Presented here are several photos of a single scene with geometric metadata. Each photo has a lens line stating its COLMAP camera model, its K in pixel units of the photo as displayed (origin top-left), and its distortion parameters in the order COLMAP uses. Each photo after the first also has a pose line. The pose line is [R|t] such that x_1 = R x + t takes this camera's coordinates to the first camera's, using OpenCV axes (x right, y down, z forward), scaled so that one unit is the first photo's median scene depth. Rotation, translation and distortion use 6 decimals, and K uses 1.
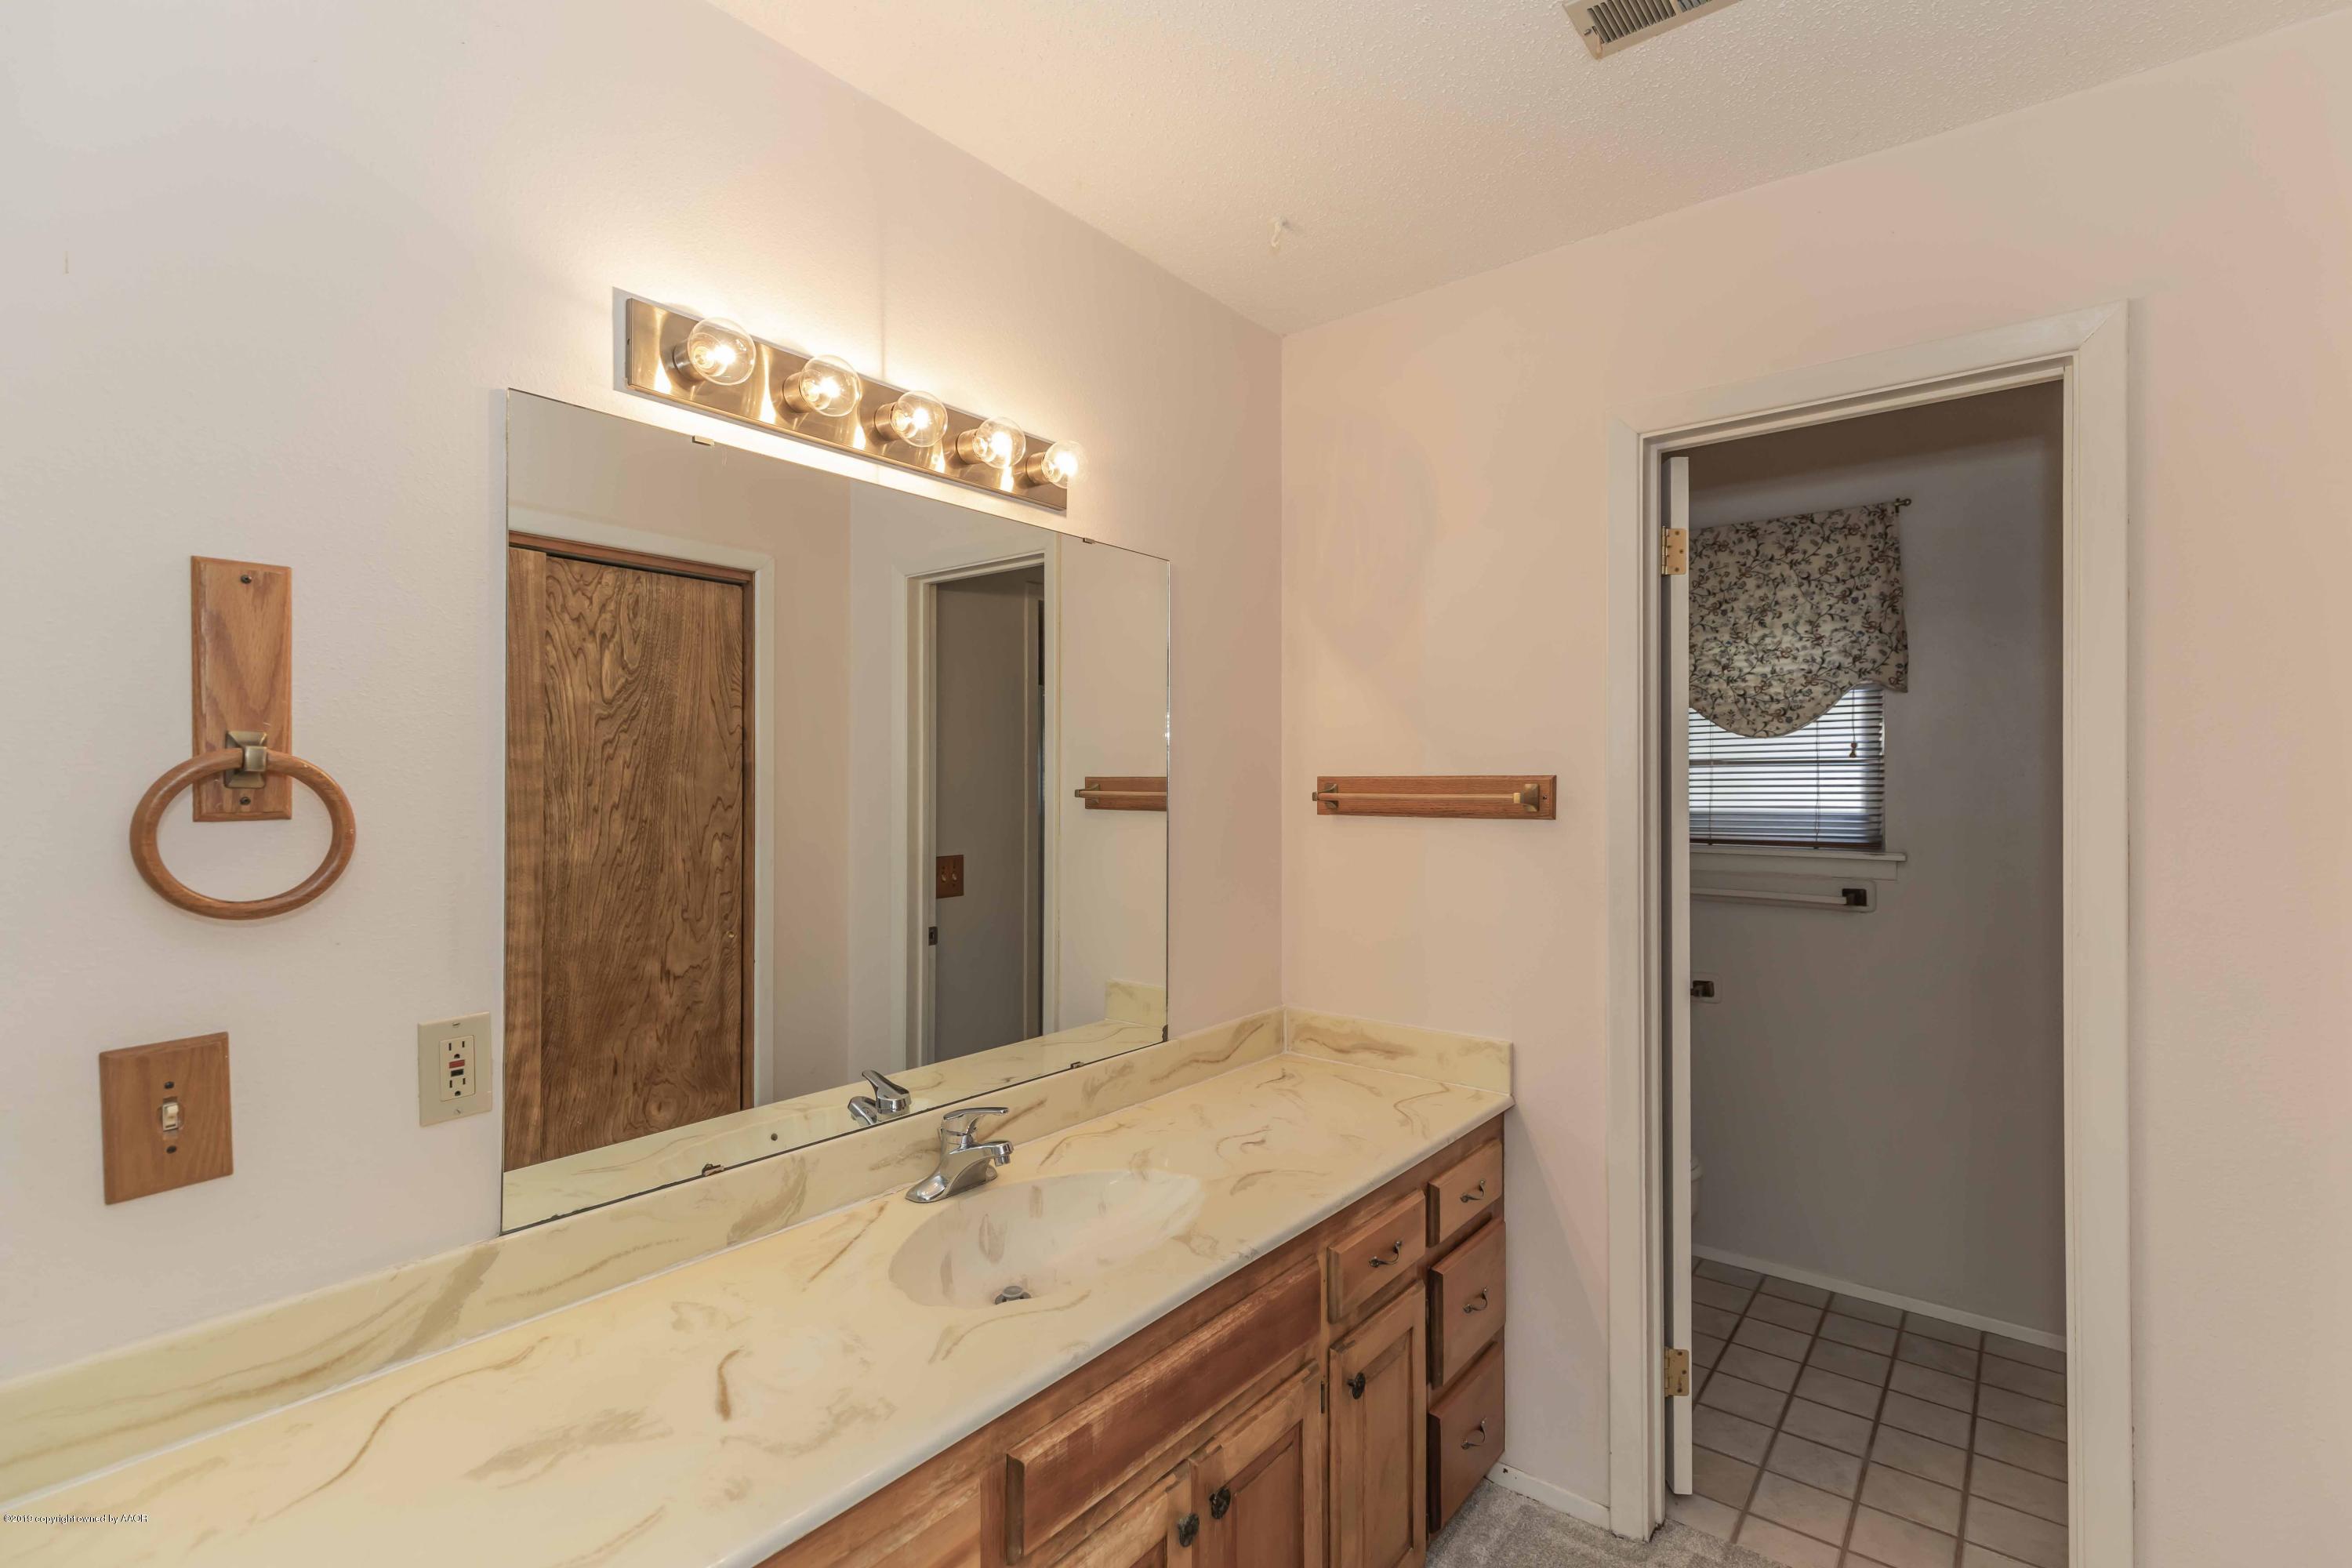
lens RADIAL K [[1084.8, 0, 1187.8], [0, 1084.8, 781.7], [0, 0, 1]] dist [0.008977, -0.000088]
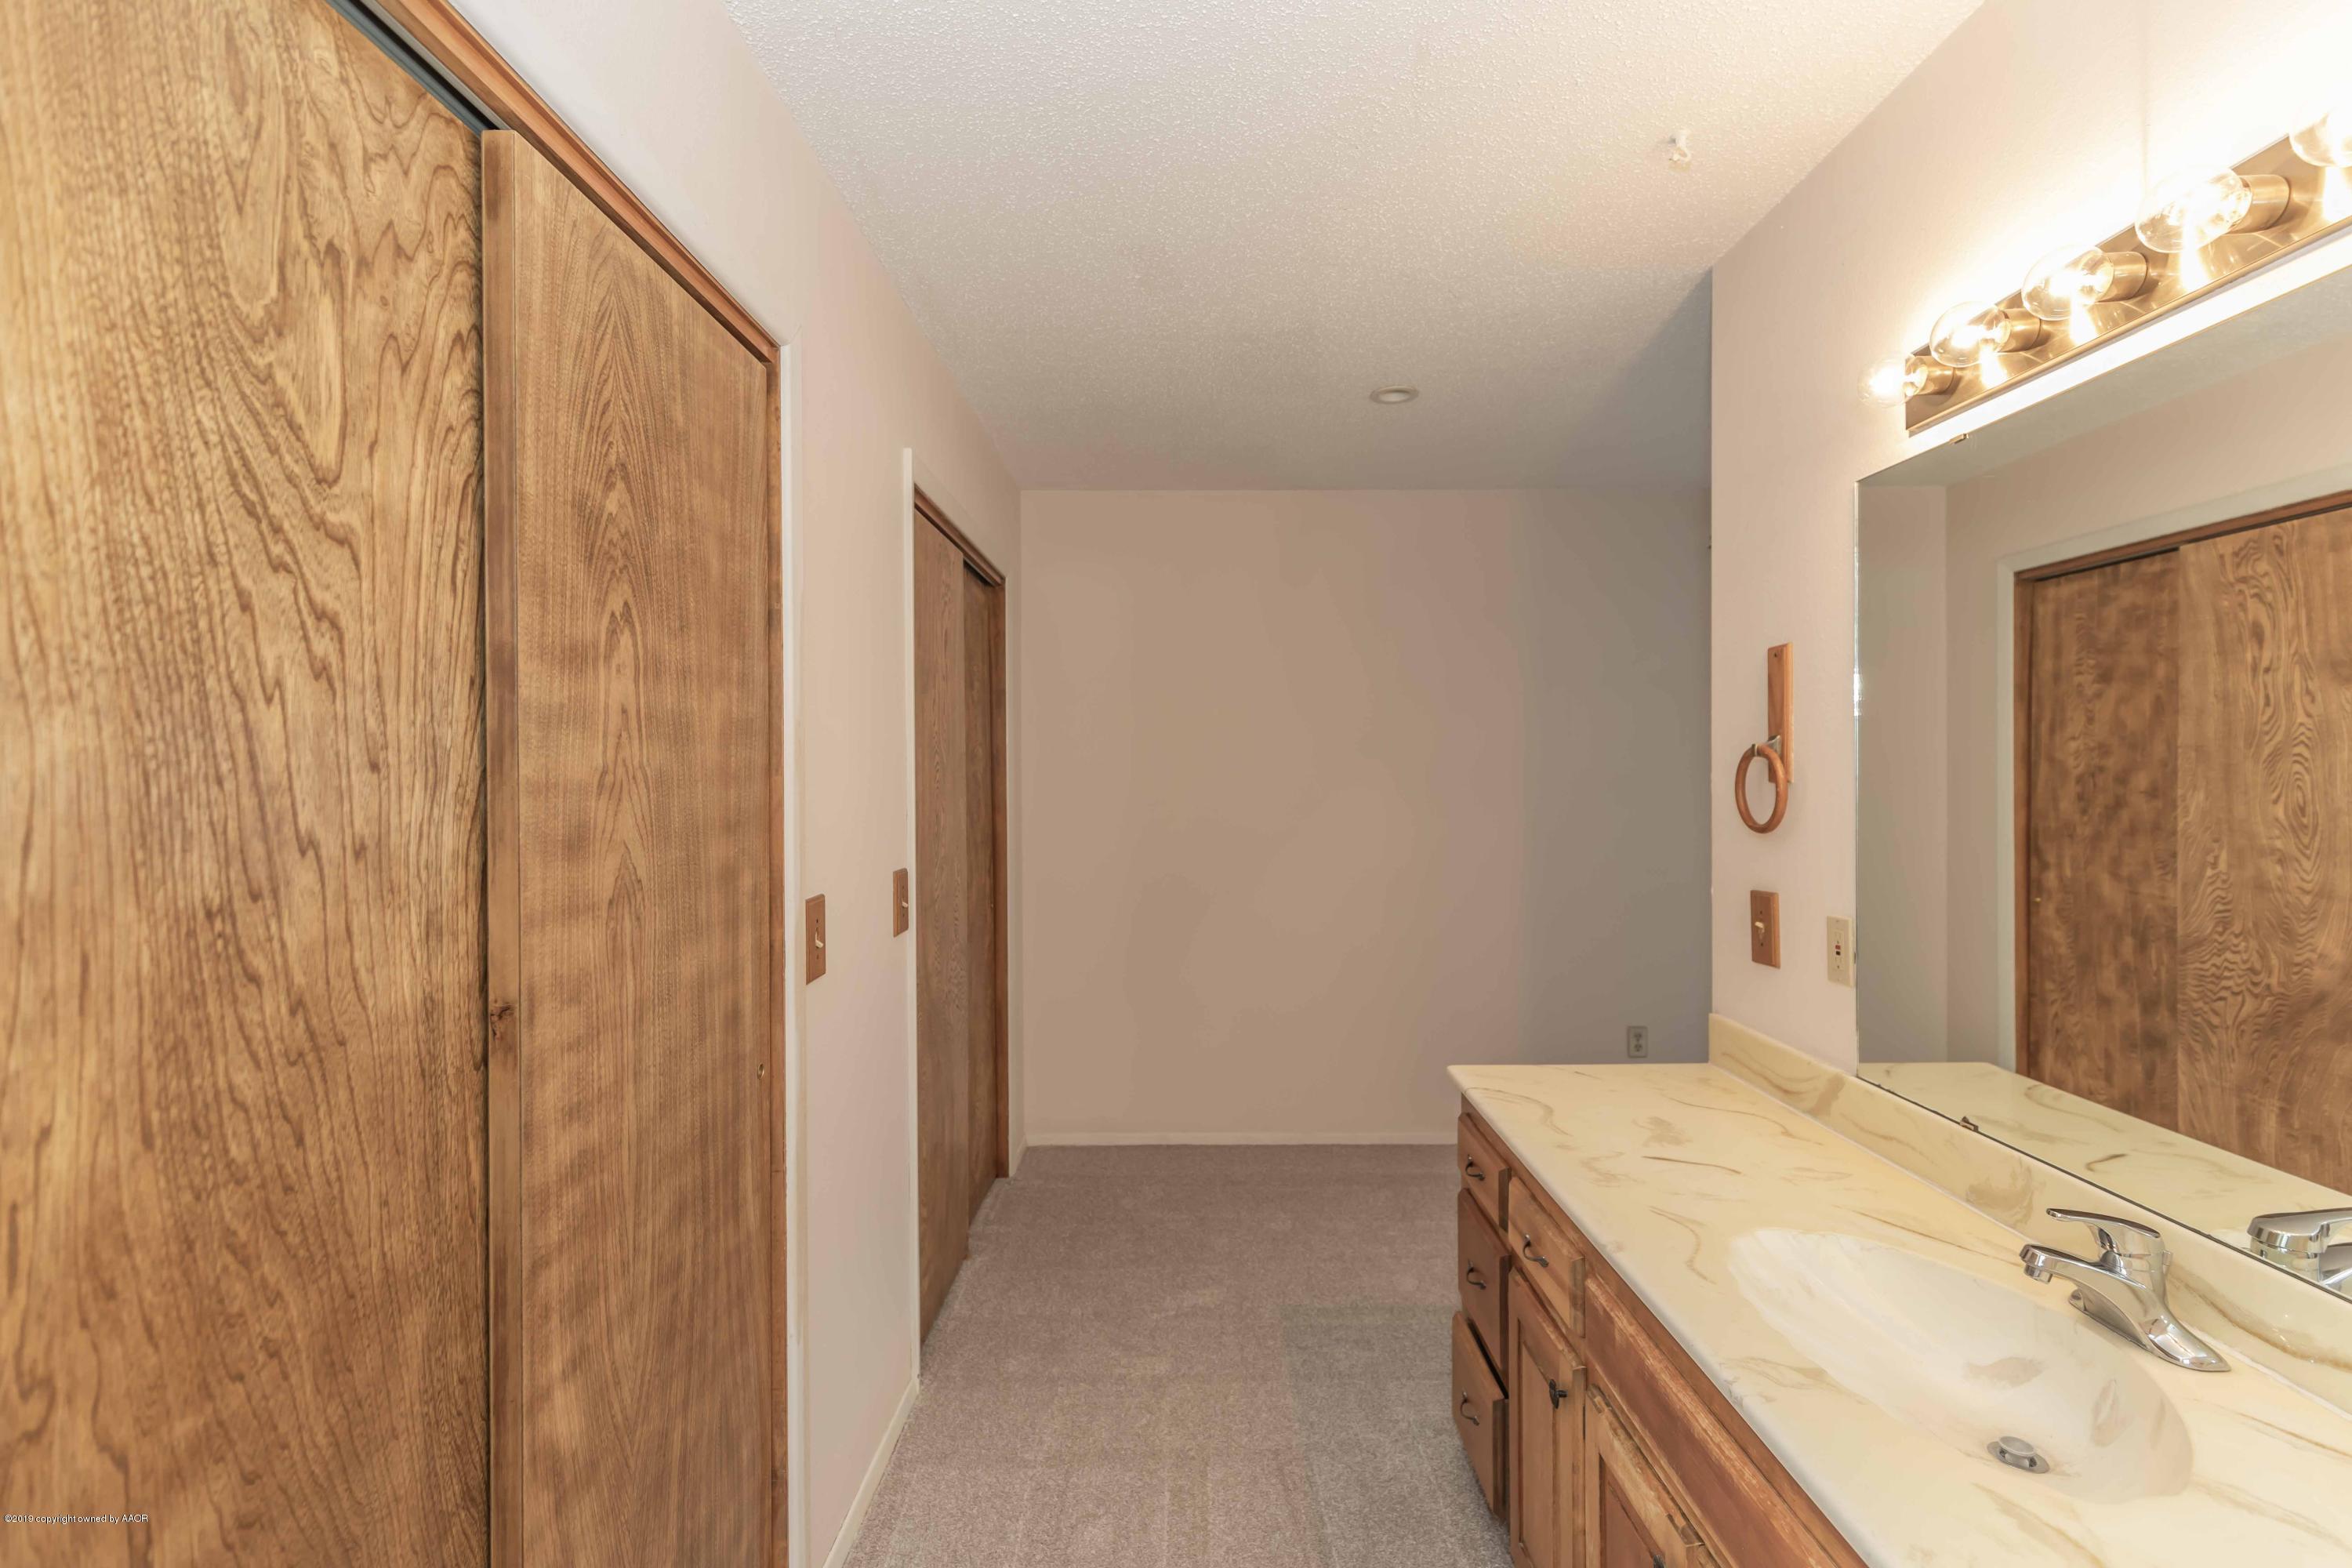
lens RADIAL K [[1067.5, 0, 1190.7], [0, 1067.5, 780.7], [0, 0, 1]] dist [0.010282, -0.001905]
pose [[-0.783030, 0.007221, -0.621942, 0.394860], [0.006680, 0.999973, 0.003200, 0.007531], [0.621948, -0.001649, -0.783057, 0.666487]]
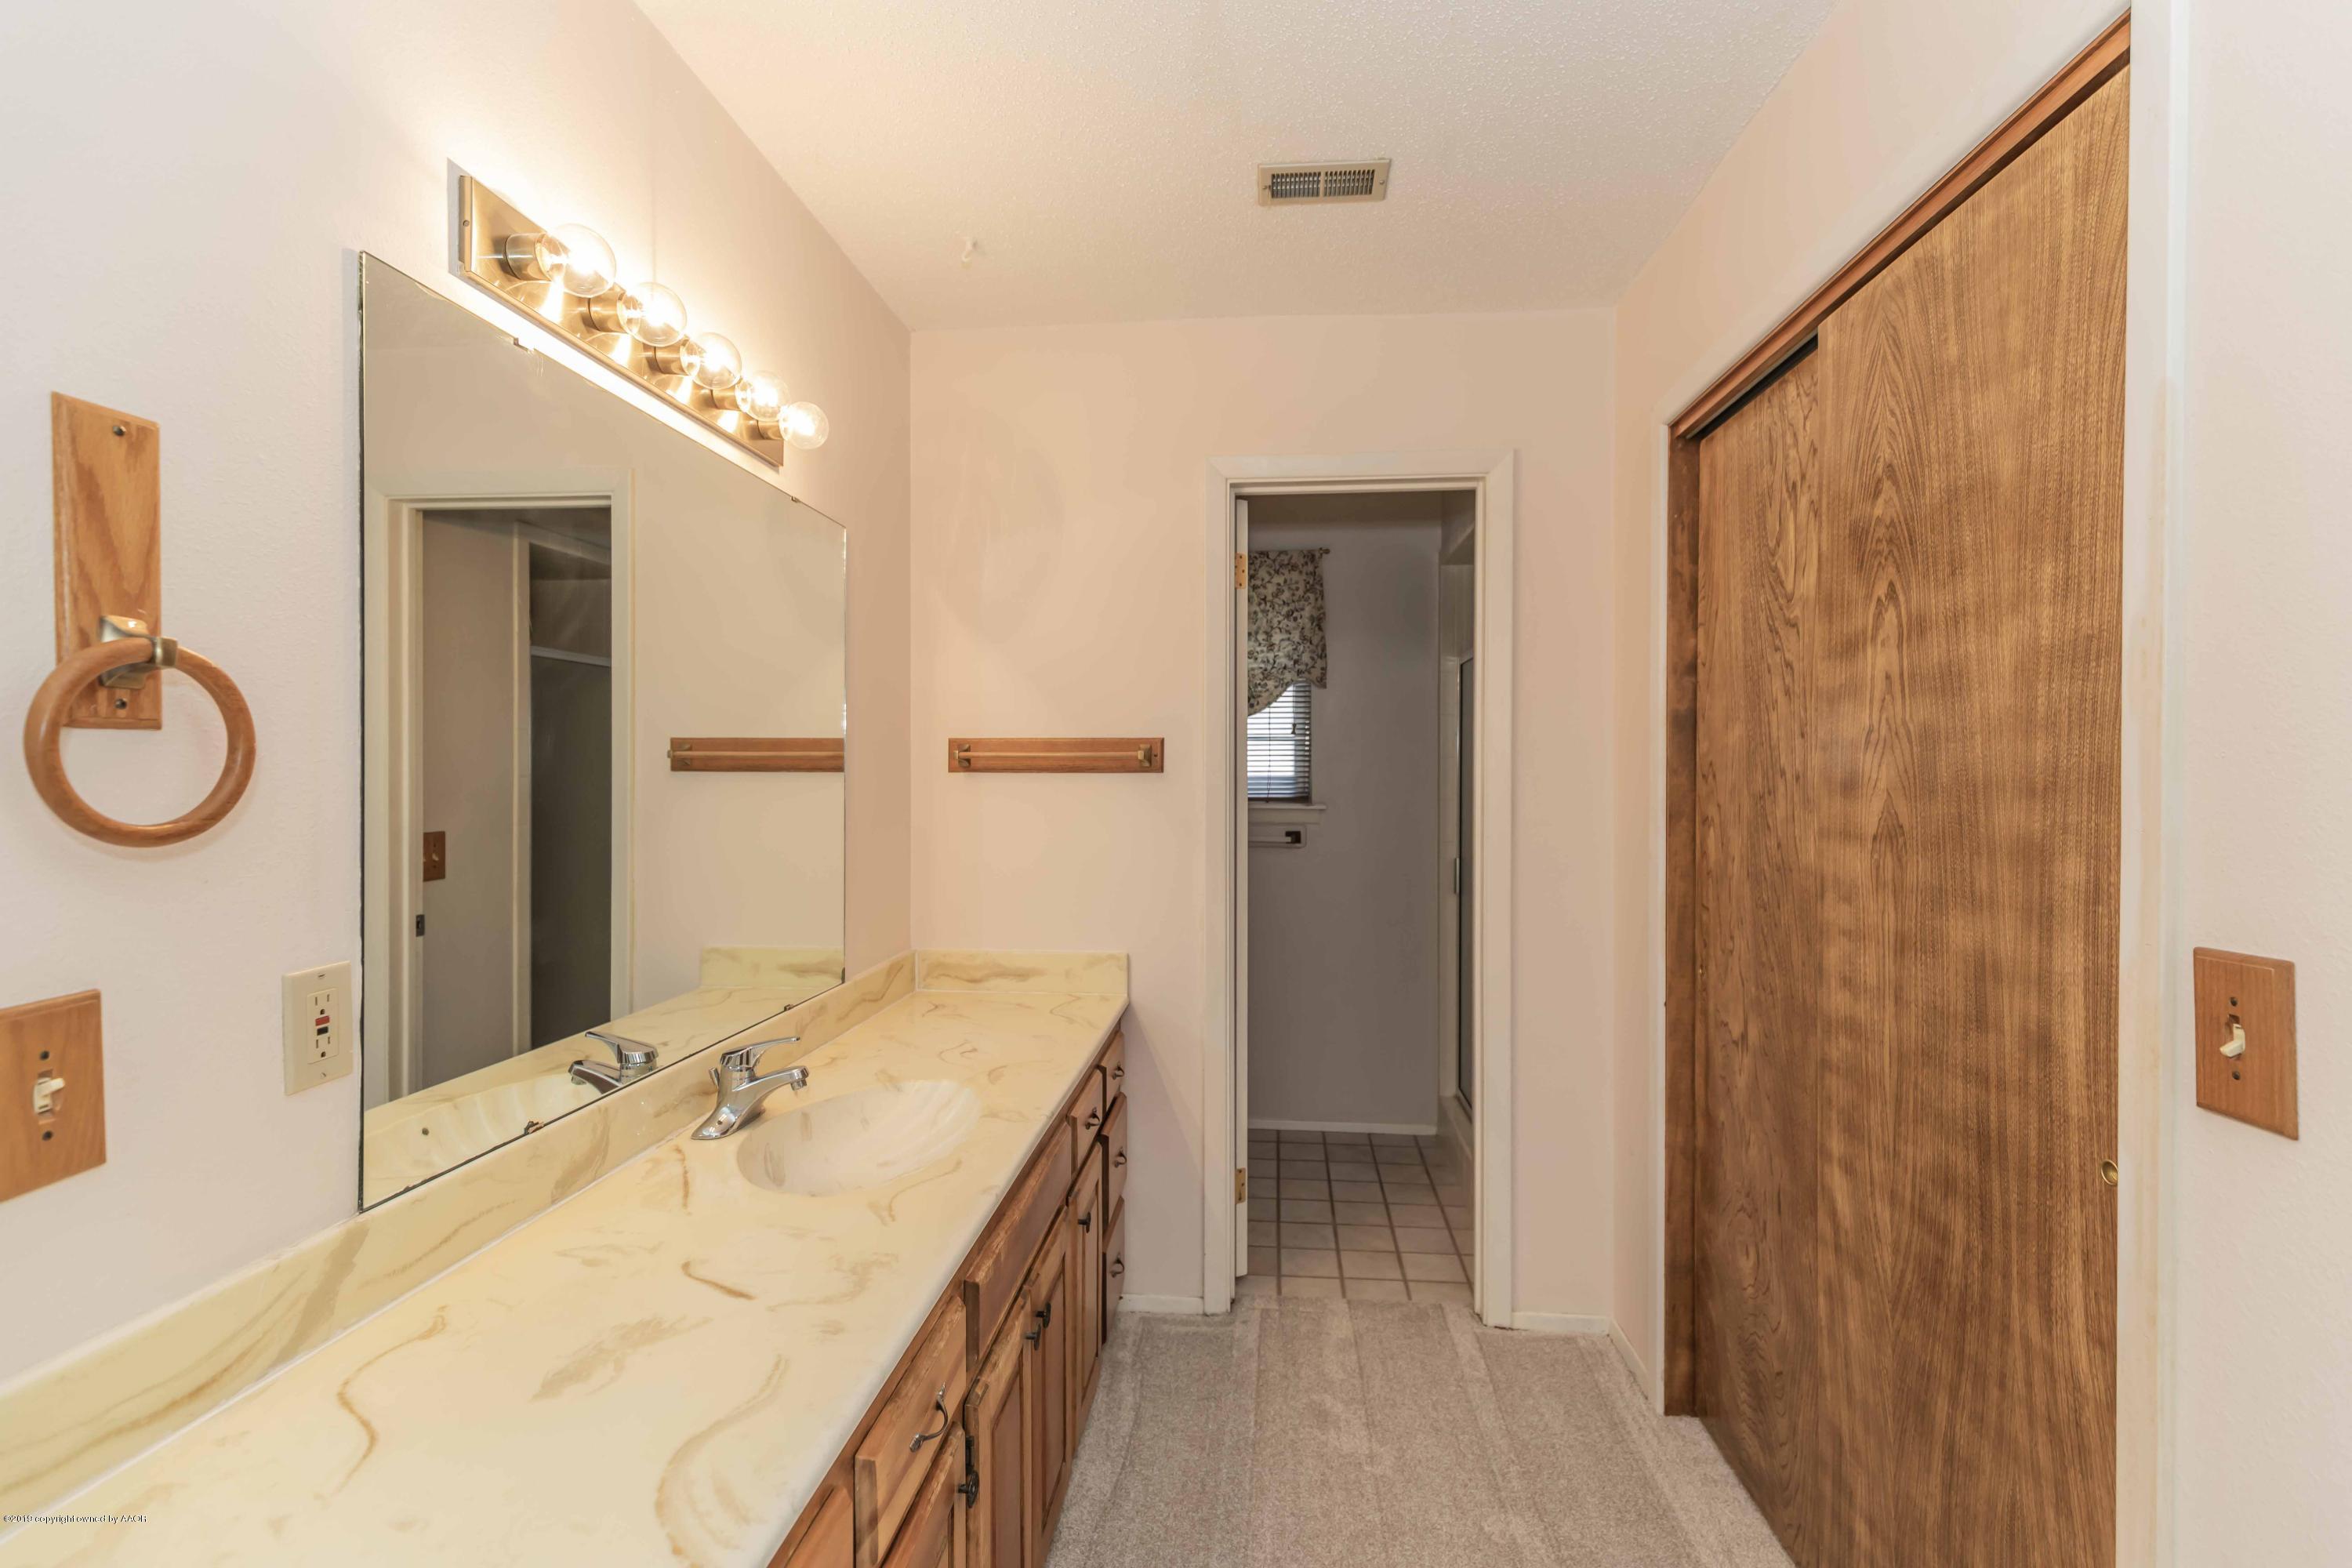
lens RADIAL K [[1067.5, 0, 1190.7], [0, 1067.5, 780.7], [0, 0, 1]] dist [0.010282, -0.001905]
pose [[0.832712, -0.002734, 0.553699, -0.235936], [-0.002618, 0.999957, 0.008875, 0.024070], [-0.553700, -0.008840, 0.832669, -0.040112]]
